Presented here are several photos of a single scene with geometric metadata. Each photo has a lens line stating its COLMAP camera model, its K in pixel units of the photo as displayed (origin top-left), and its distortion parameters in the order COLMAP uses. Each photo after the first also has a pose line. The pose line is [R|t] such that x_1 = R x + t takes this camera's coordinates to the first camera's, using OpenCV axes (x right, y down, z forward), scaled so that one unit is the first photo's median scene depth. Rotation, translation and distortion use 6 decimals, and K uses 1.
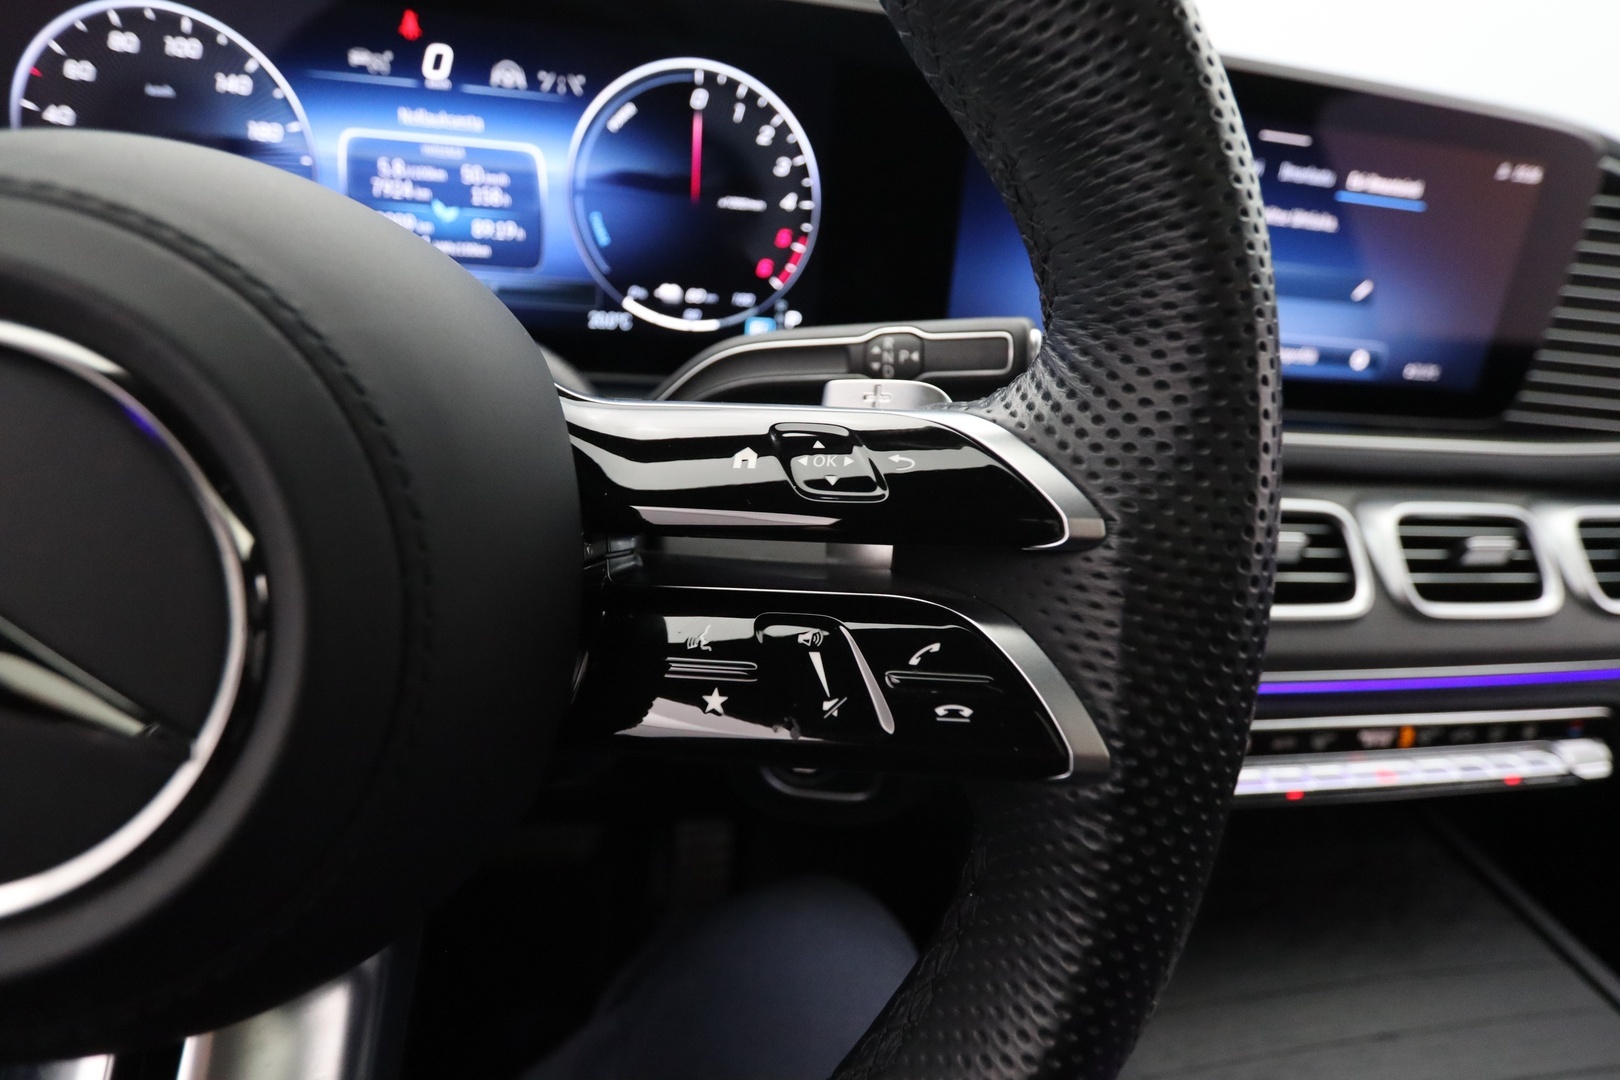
lens RADIAL K [[830.9, 0, 810.0], [0, 830.9, 540.0], [0, 0, 1]] dist [-0.032090, 0.002759]
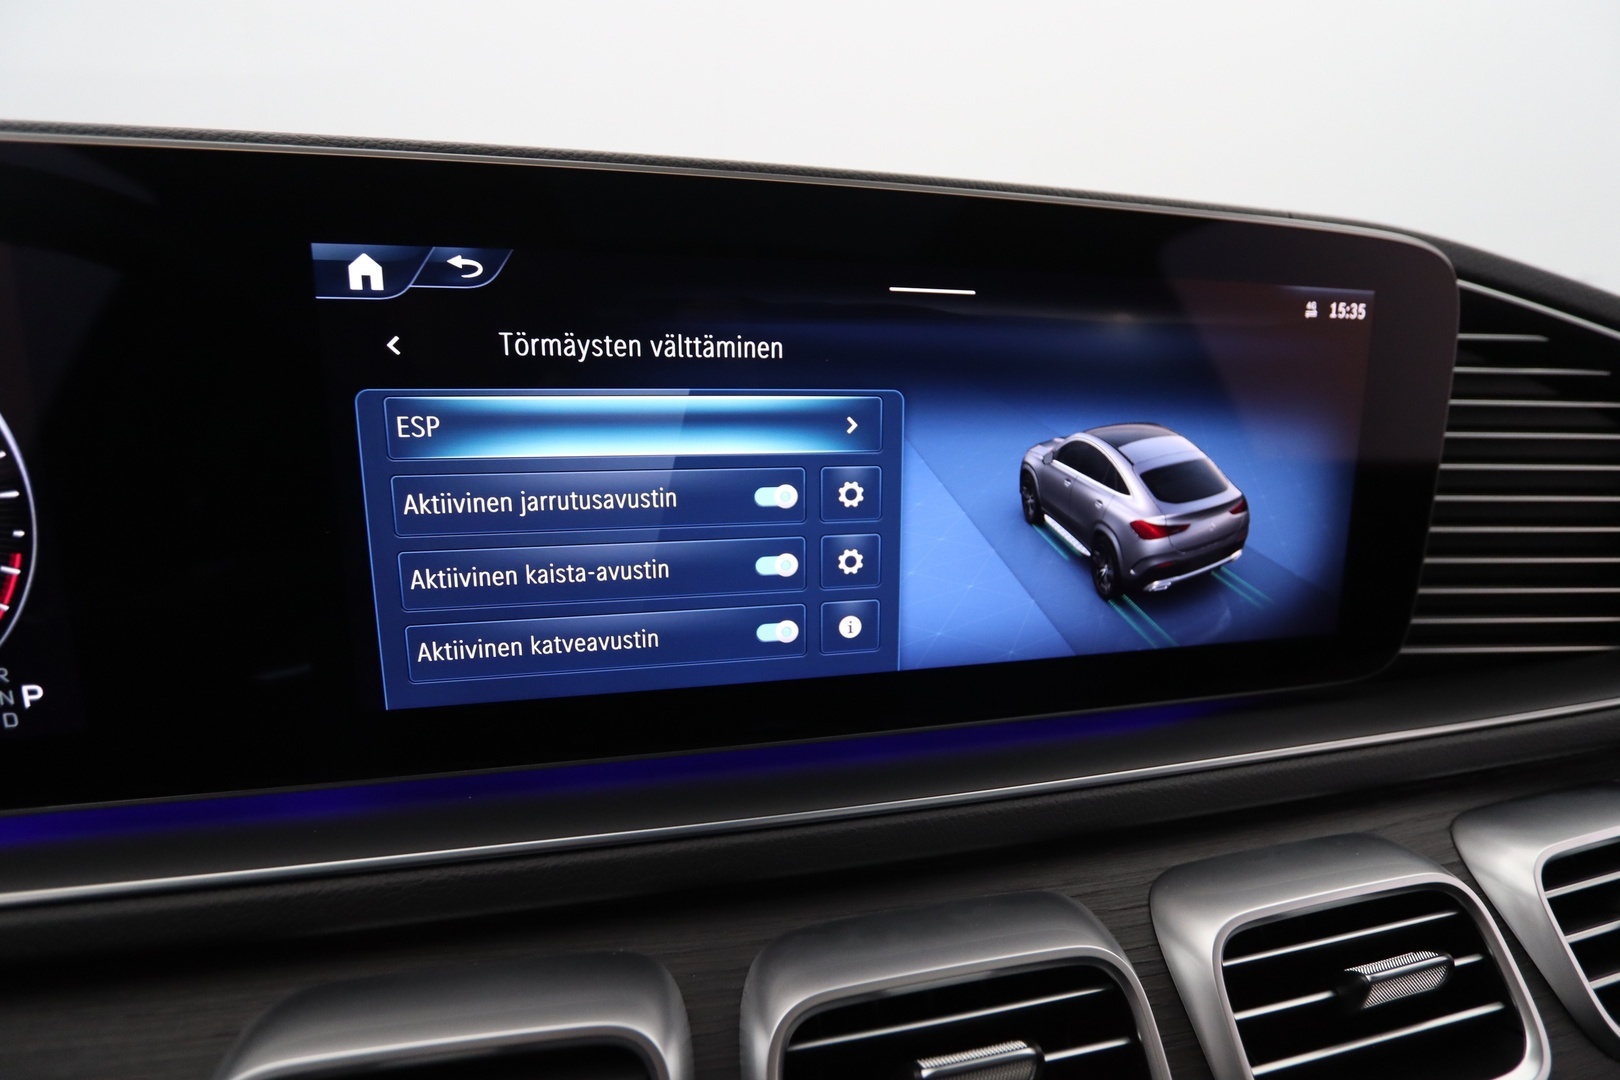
lens RADIAL K [[731.1, 0, 810.0], [0, 731.1, 540.0], [0, 0, 1]] dist [-0.019043, 0.000920]
pose [[0.995539, -0.087559, 0.035147, 0.508389], [0.091847, 0.984608, -0.148700, -0.270712], [-0.021586, 0.151265, 0.988258, 0.560069]]
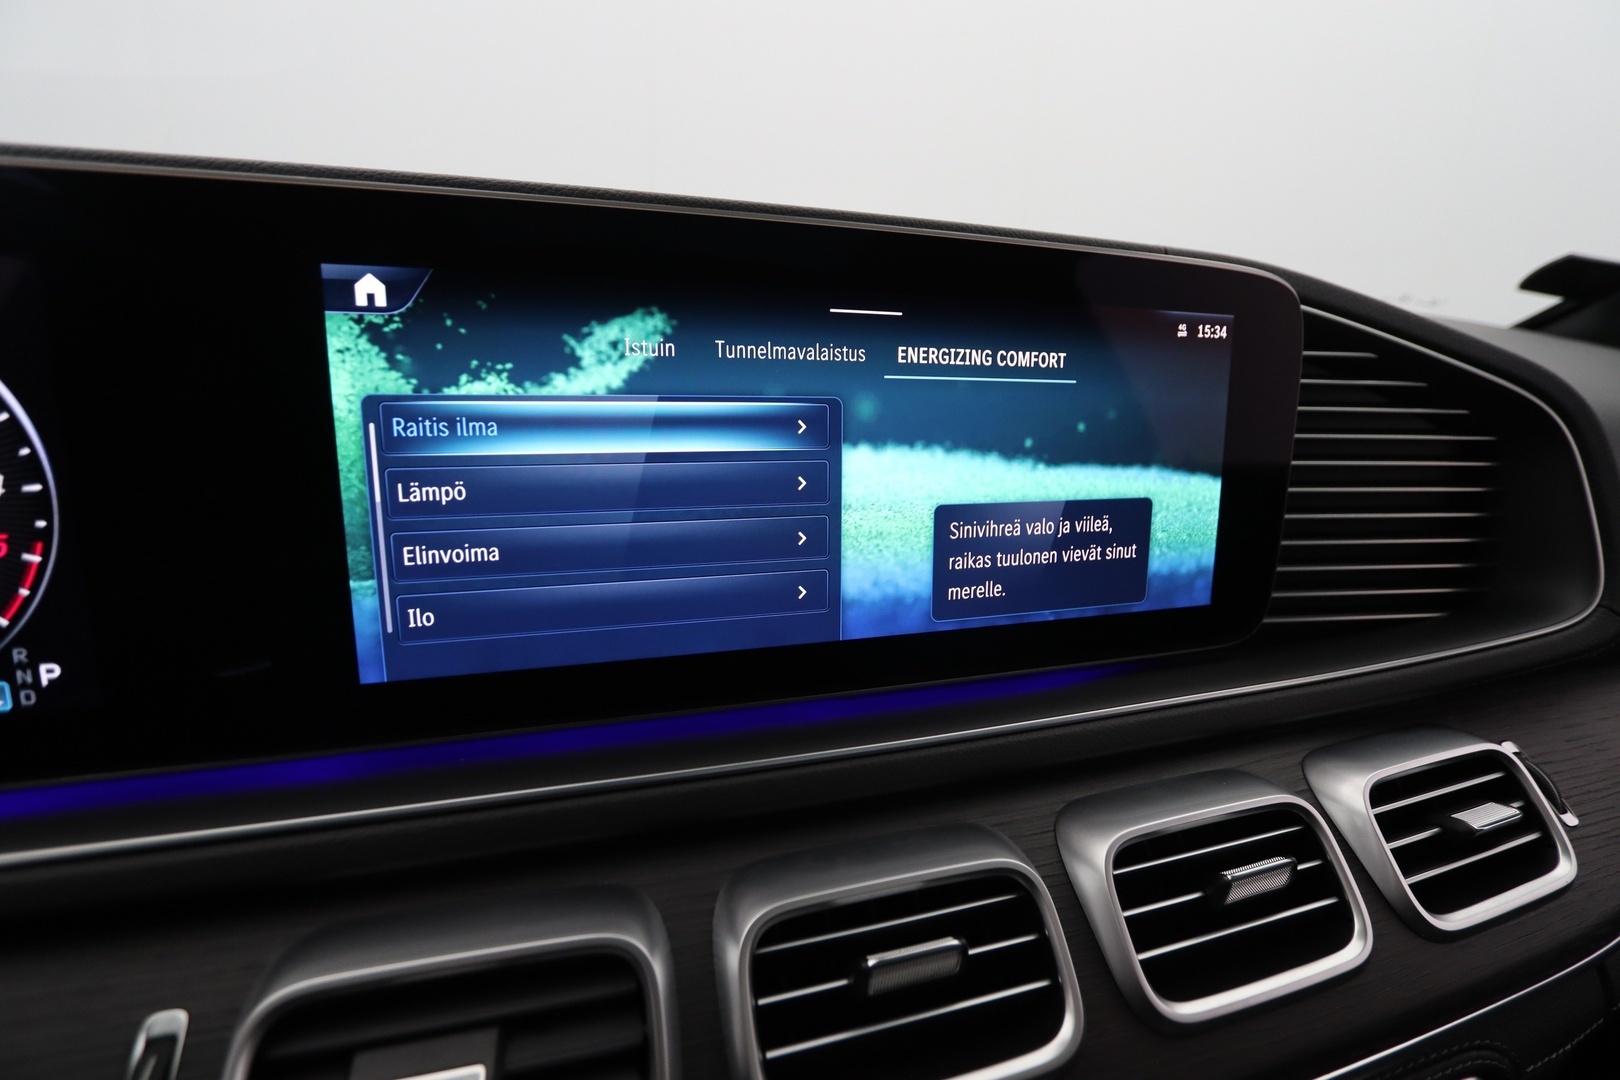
lens RADIAL K [[757.1, 0, 810.0], [0, 757.1, 540.0], [0, 0, 1]] dist [-0.014841, -0.000126]
pose [[0.987030, -0.099009, 0.126372, 0.481269], [0.118044, 0.981101, -0.153316, -0.233256], [-0.108804, 0.166245, 0.980063, 0.451349]]
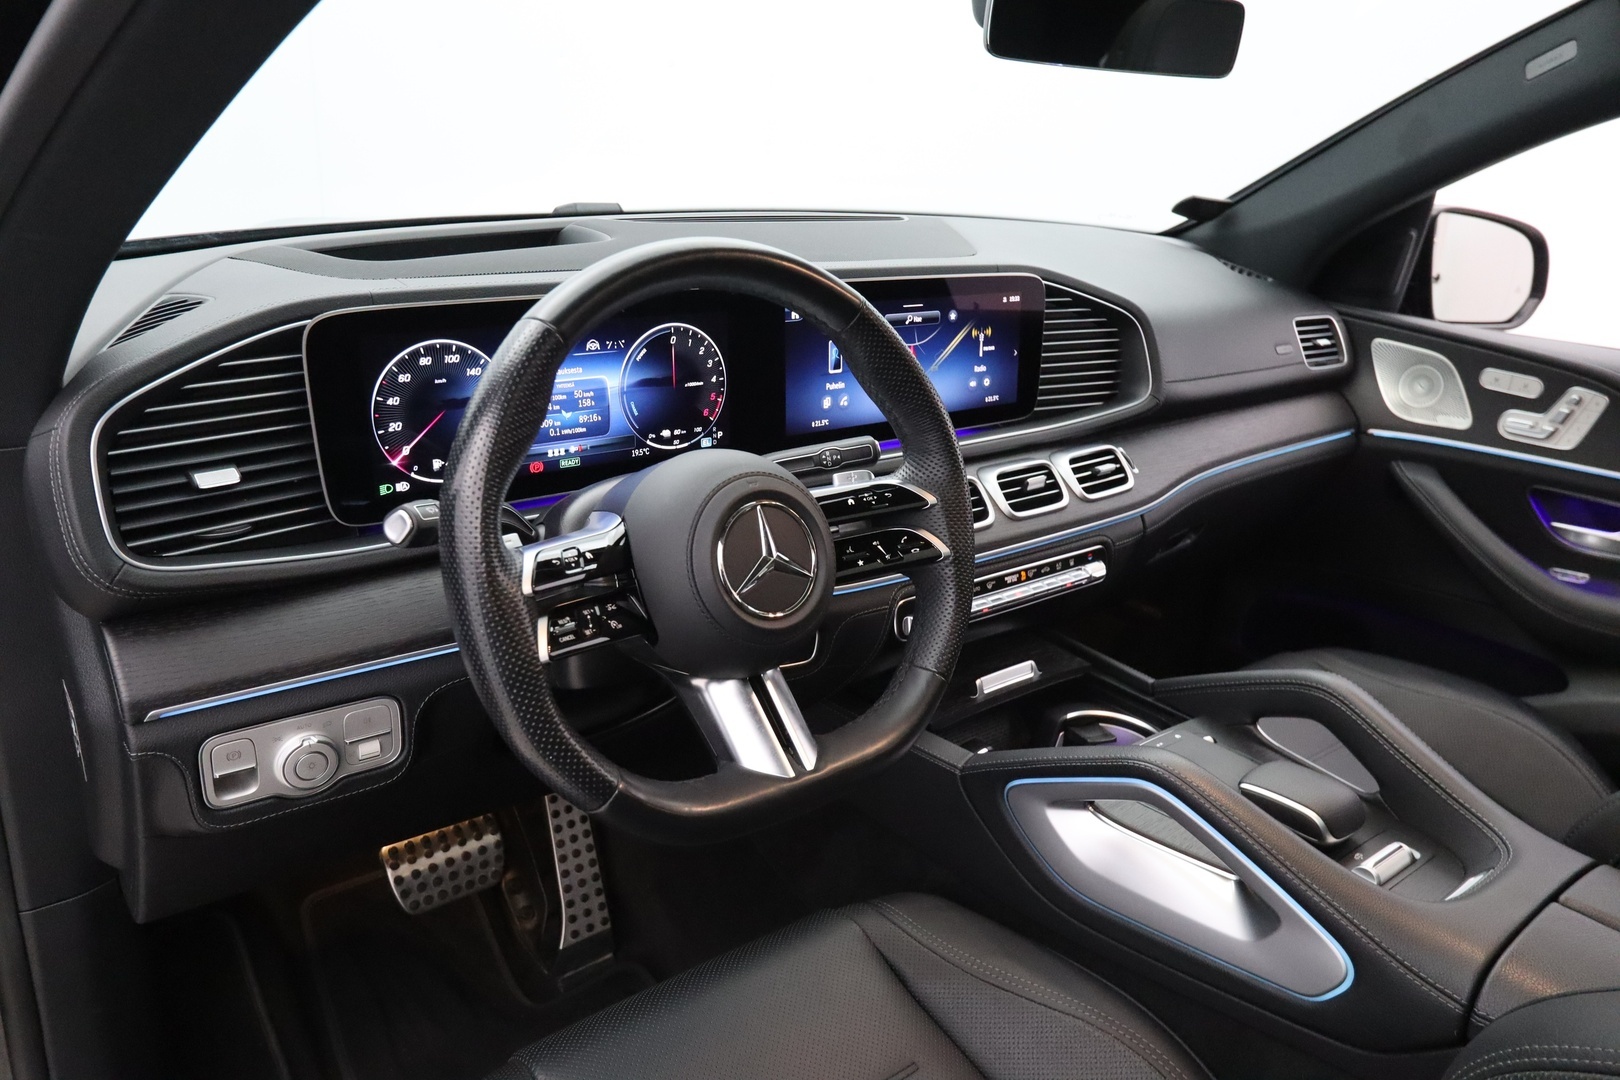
lens RADIAL K [[1220.2, 0, 810.0], [0, 1220.2, 540.0], [0, 0, 1]] dist [0.004713, 0.000348]
pose [[0.874392, -0.206382, 0.439142, -1.237475], [0.220646, 0.975170, 0.018960, -0.035420], [-0.432151, 0.080316, 0.898217, -1.775390]]
